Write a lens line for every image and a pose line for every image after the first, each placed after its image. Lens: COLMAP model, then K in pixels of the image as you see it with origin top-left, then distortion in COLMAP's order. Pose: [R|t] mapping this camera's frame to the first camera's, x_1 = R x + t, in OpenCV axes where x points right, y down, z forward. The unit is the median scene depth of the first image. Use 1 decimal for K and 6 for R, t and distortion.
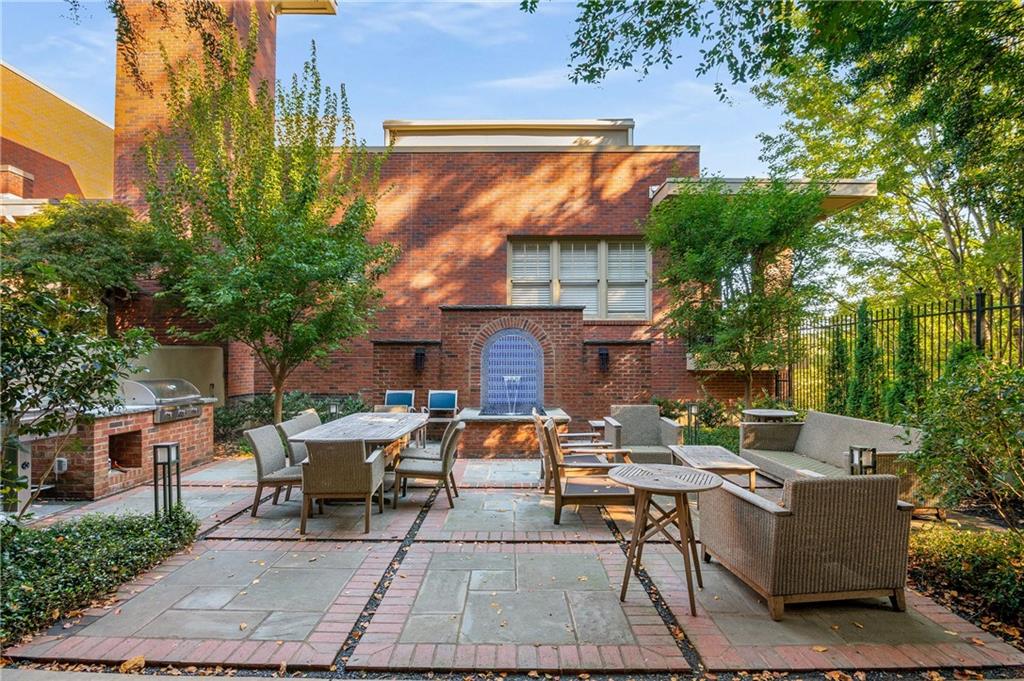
lens RADIAL K [[511.0, 0, 507.8], [0, 511.0, 362.3], [0, 0, 1]] dist [-0.022235, -0.000295]
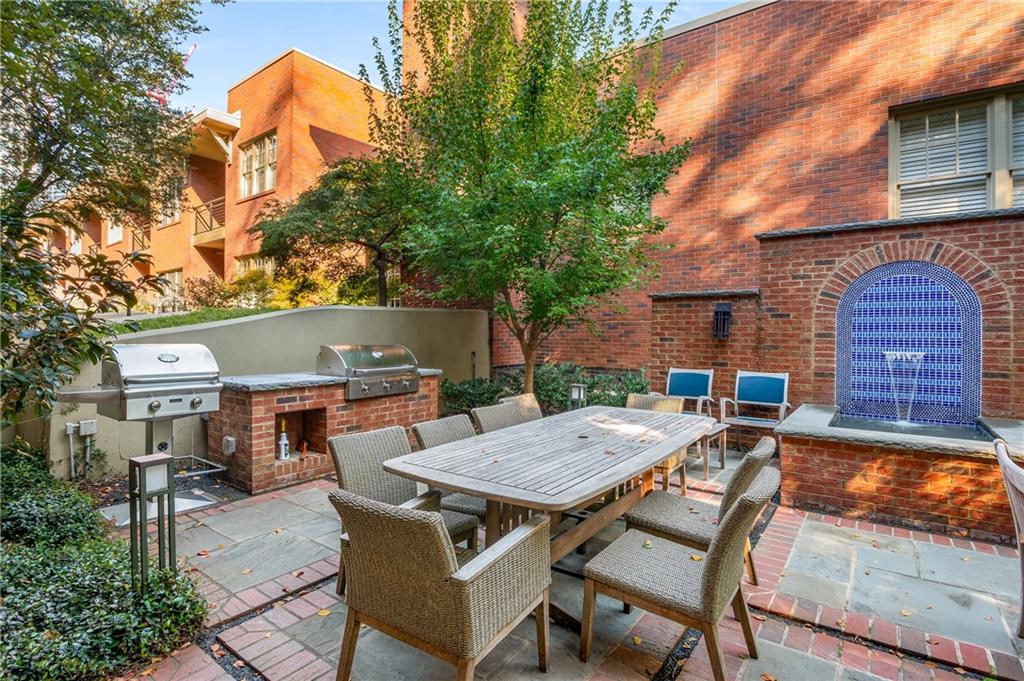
lens RADIAL K [[510.1, 0, 509.7], [0, 510.1, 330.0], [0, 0, 1]] dist [-0.017219, -0.000854]
pose [[0.806775, 0.001802, -0.590856, -0.012500], [-0.005273, 0.999977, -0.004150, 0.008845], [0.590835, 0.006464, 0.806766, 0.334957]]
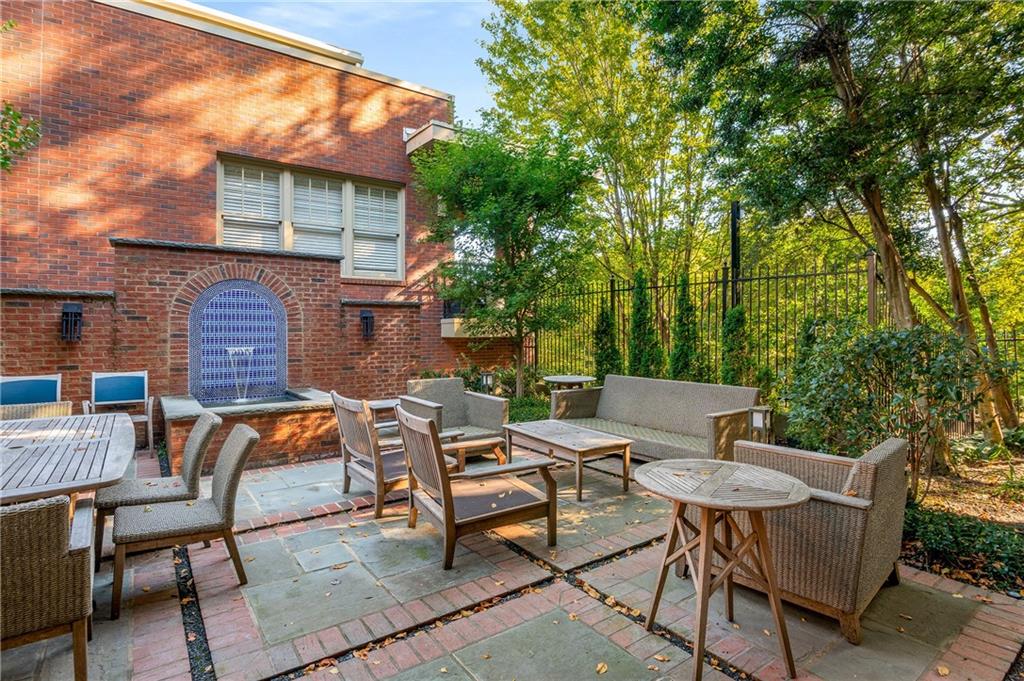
lens RADIAL K [[515.1, 0, 513.4], [0, 515.1, 332.0], [0, 0, 1]] dist [-0.021889, -0.000414]
pose [[0.805565, -0.003333, 0.592499, -0.106706], [0.005164, 0.999986, -0.001395, 0.008807], [-0.592485, 0.004184, 0.805570, 0.206055]]
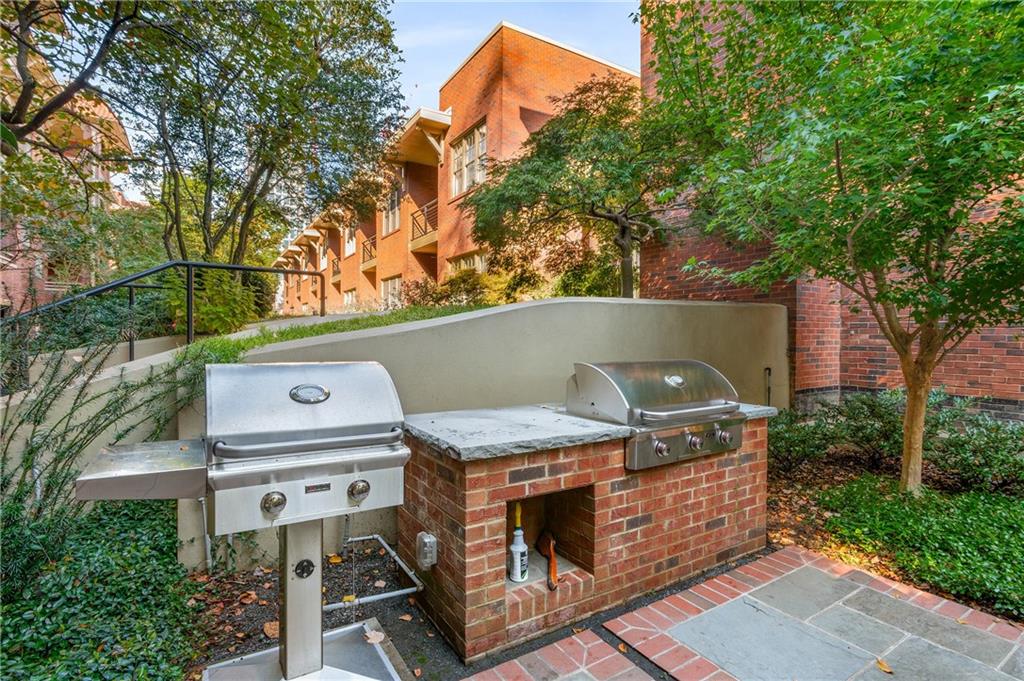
lens RADIAL K [[505.9, 0, 511.9], [0, 505.9, 334.1], [0, 0, 1]] dist [-0.020044, 0.000052]
pose [[0.537005, 0.002696, -0.843575, -0.265121], [-0.006778, 0.999976, -0.001119, 0.007461], [0.843552, 0.006319, 0.537010, 0.461337]]
